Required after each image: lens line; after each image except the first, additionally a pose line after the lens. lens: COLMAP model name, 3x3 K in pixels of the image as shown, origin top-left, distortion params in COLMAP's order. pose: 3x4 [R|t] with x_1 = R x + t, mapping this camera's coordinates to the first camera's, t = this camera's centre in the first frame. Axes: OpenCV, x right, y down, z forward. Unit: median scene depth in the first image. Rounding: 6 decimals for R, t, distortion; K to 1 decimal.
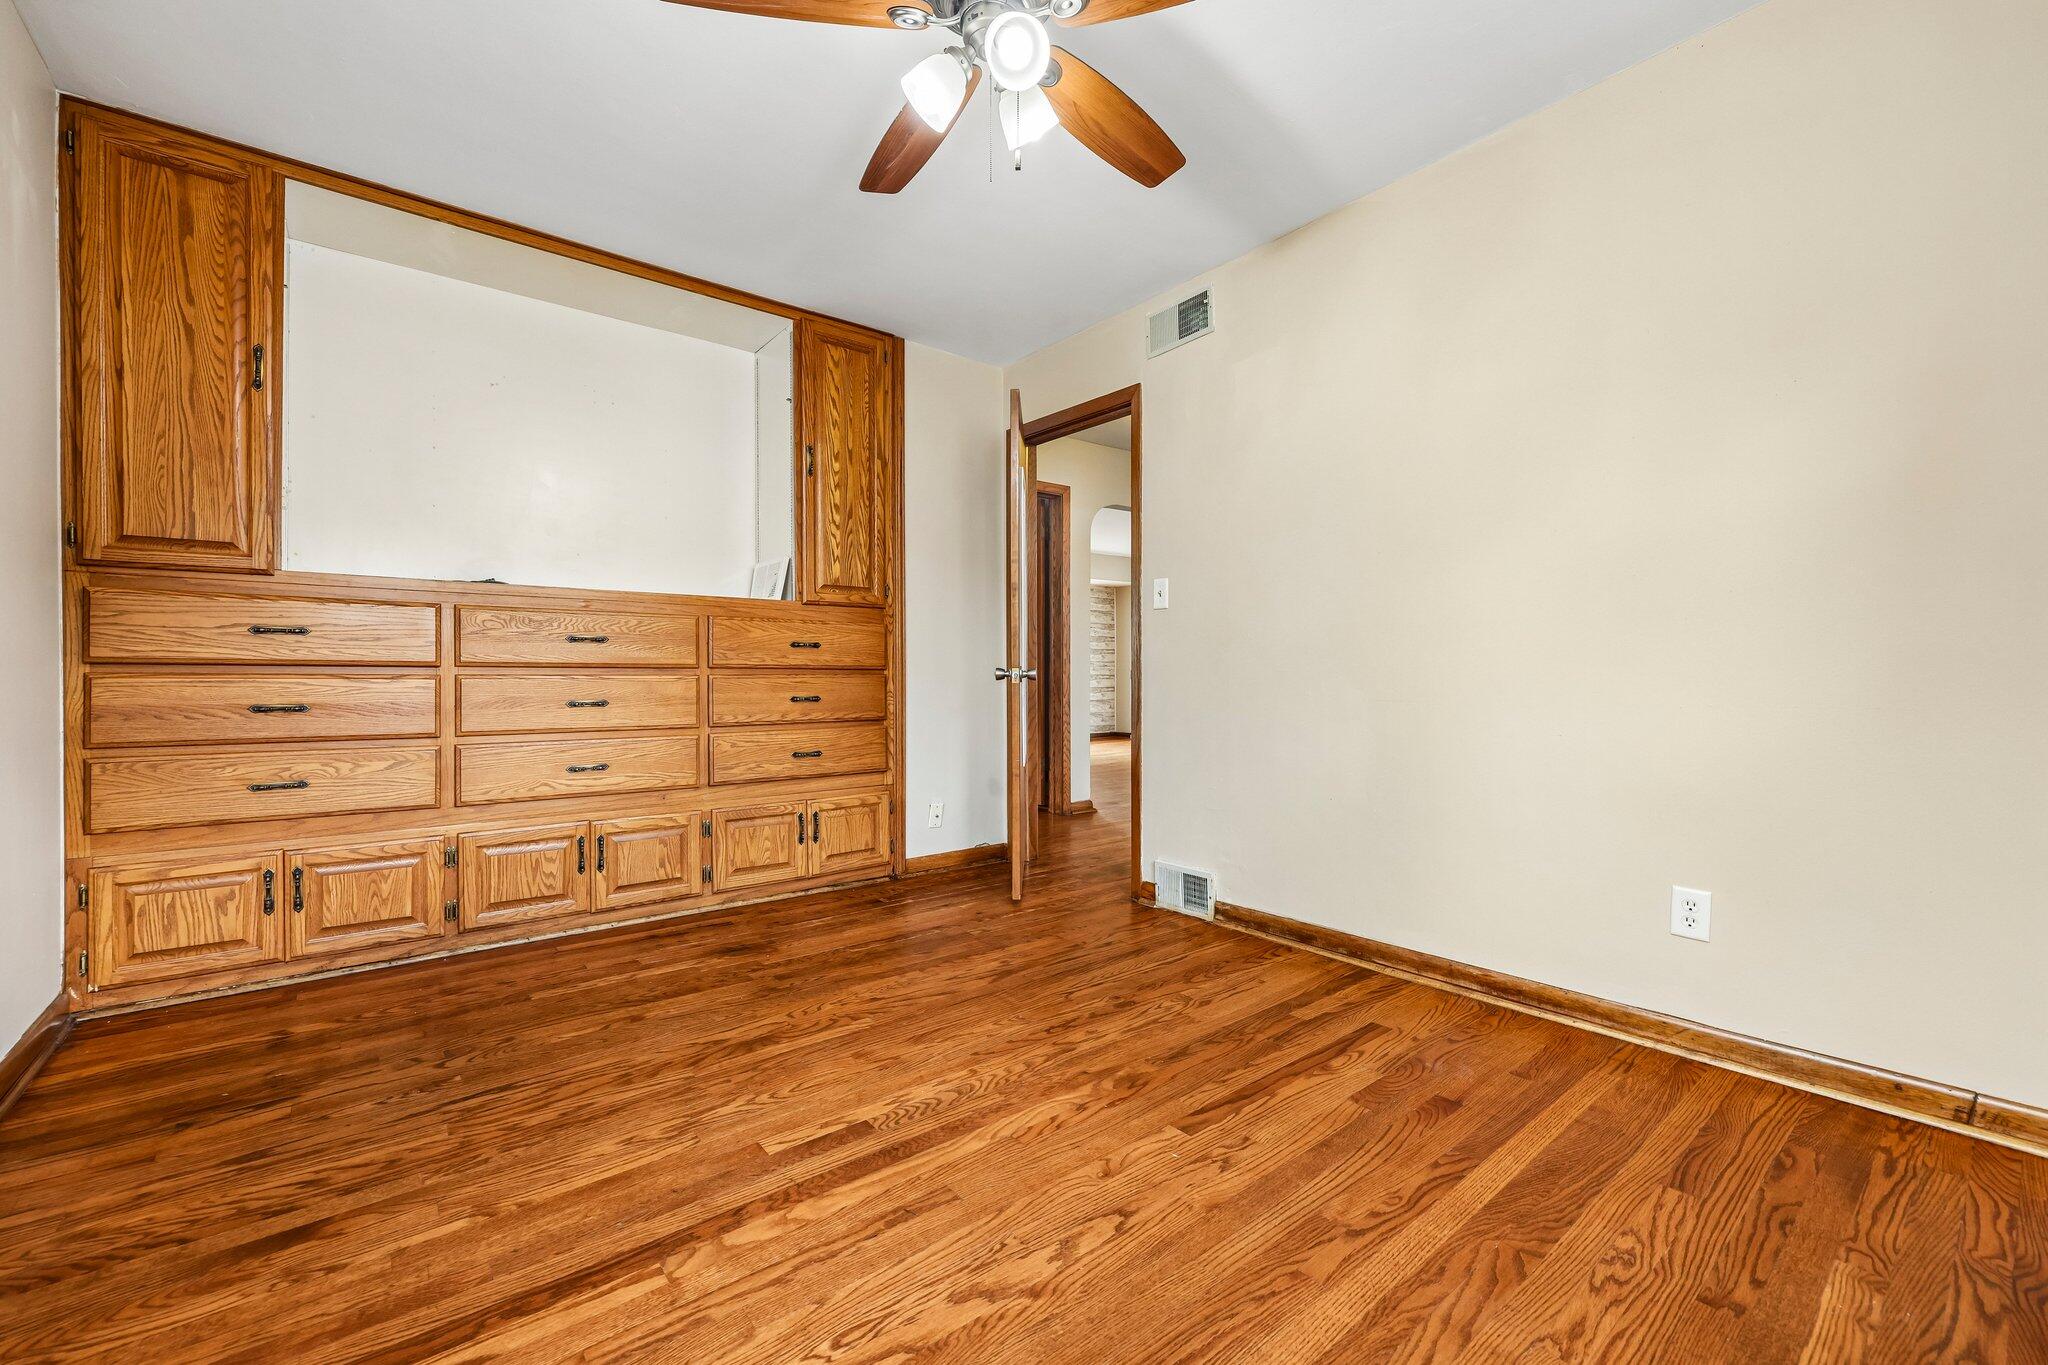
lens RADIAL K [[829.6, 0, 1023.8], [0, 829.6, 679.1], [0, 0, 1]] dist [-0.000162, 0.001654]
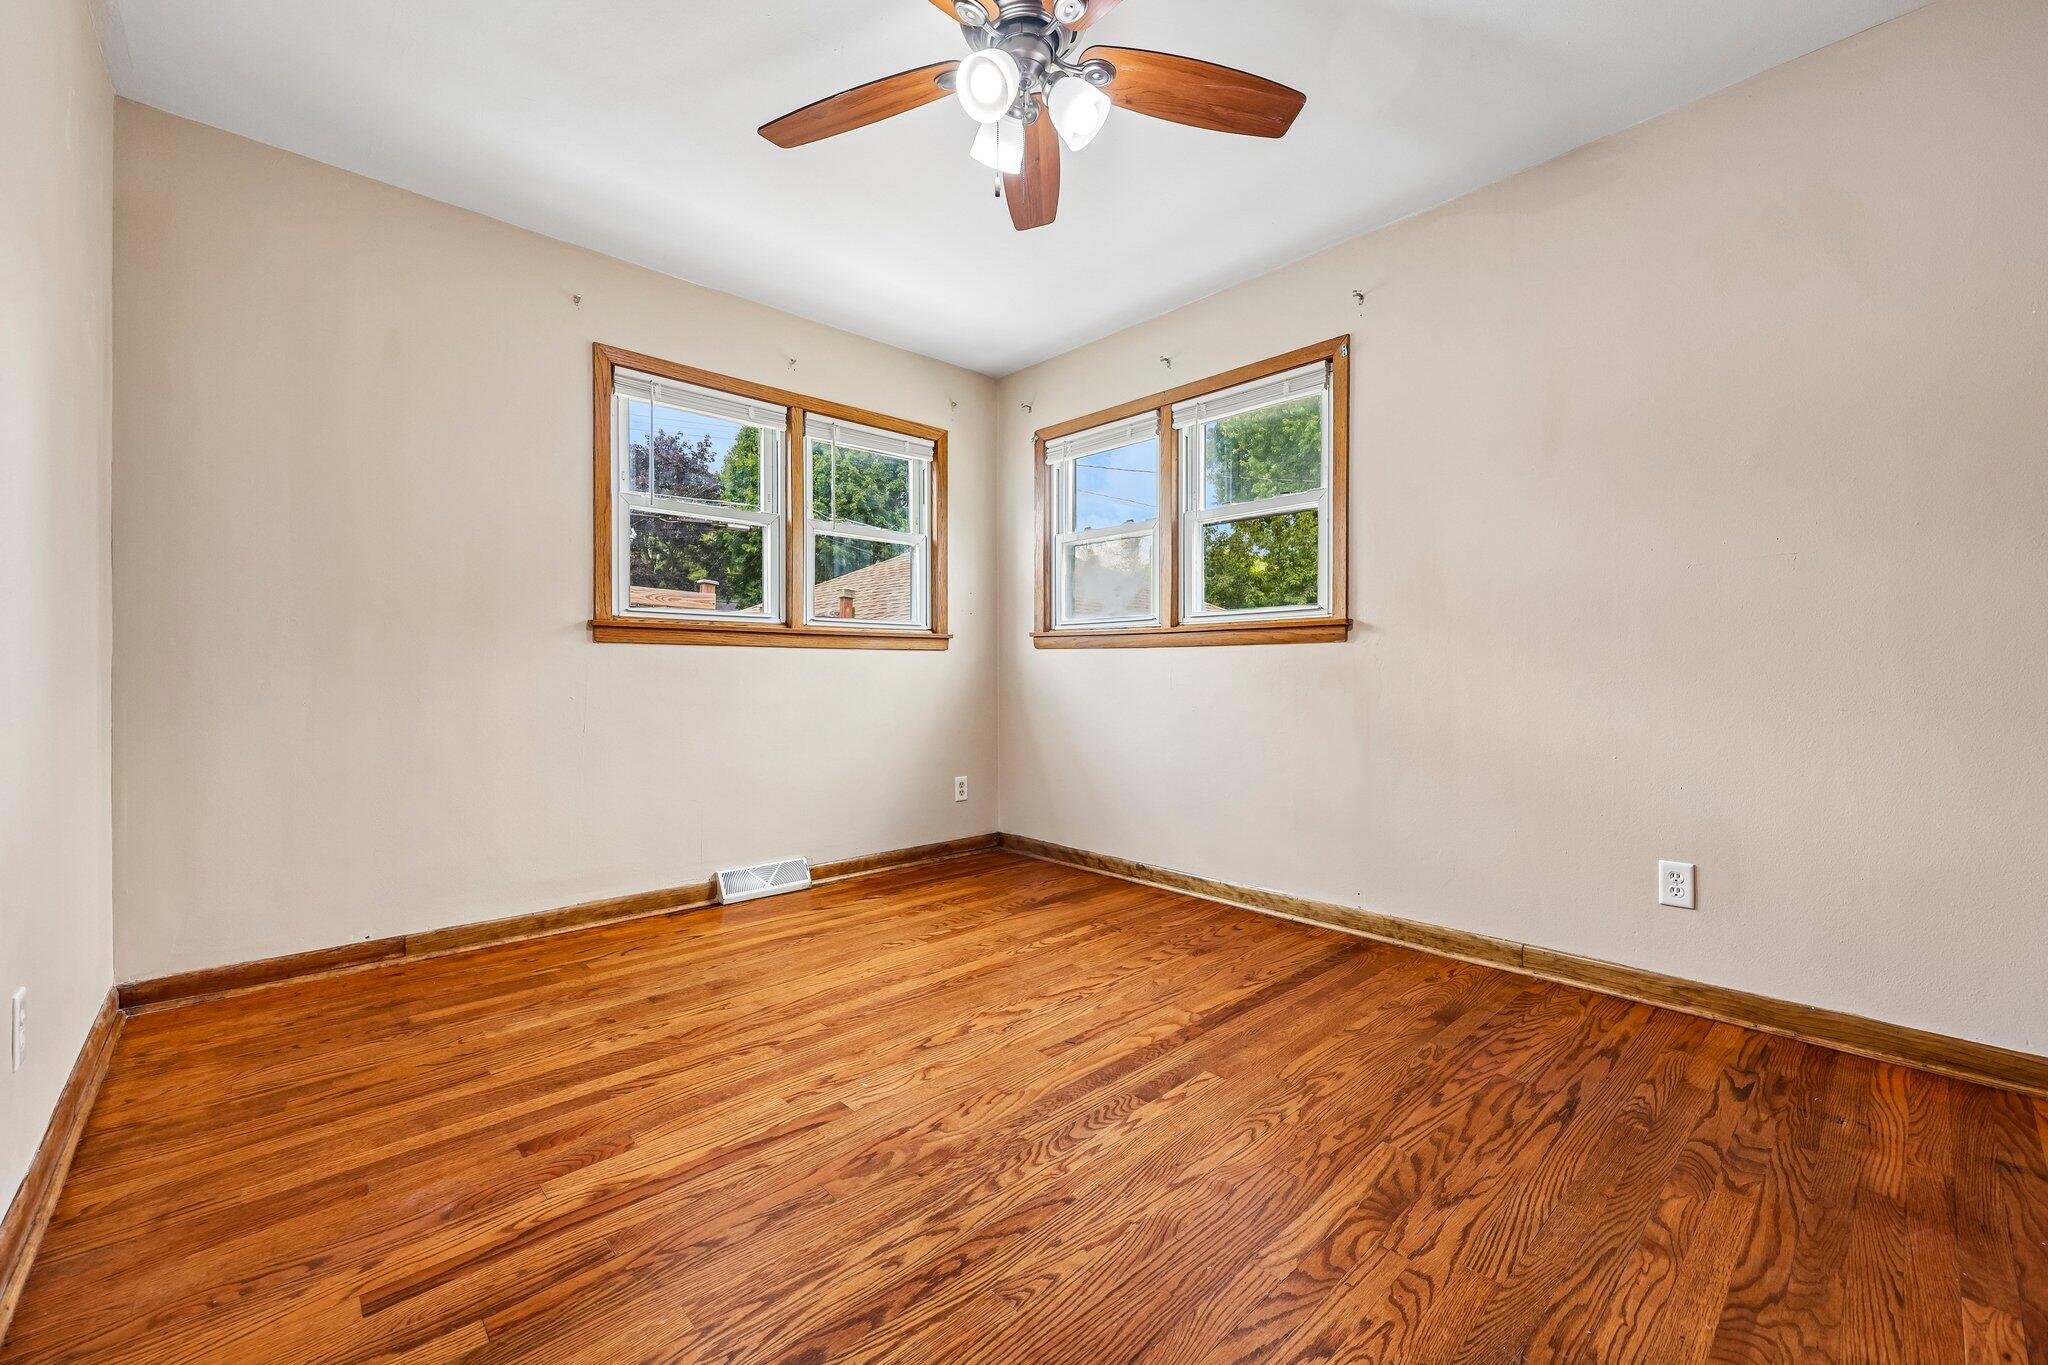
lens RADIAL K [[829.6, 0, 1027.1], [0, 829.6, 672.5], [0, 0, 1]] dist [-0.000162, 0.001654]
pose [[-0.997674, 0.005398, -0.067950, 0.027916], [0.004962, 0.999966, 0.006586, -0.012631], [0.067983, 0.006233, -0.997667, 2.028453]]
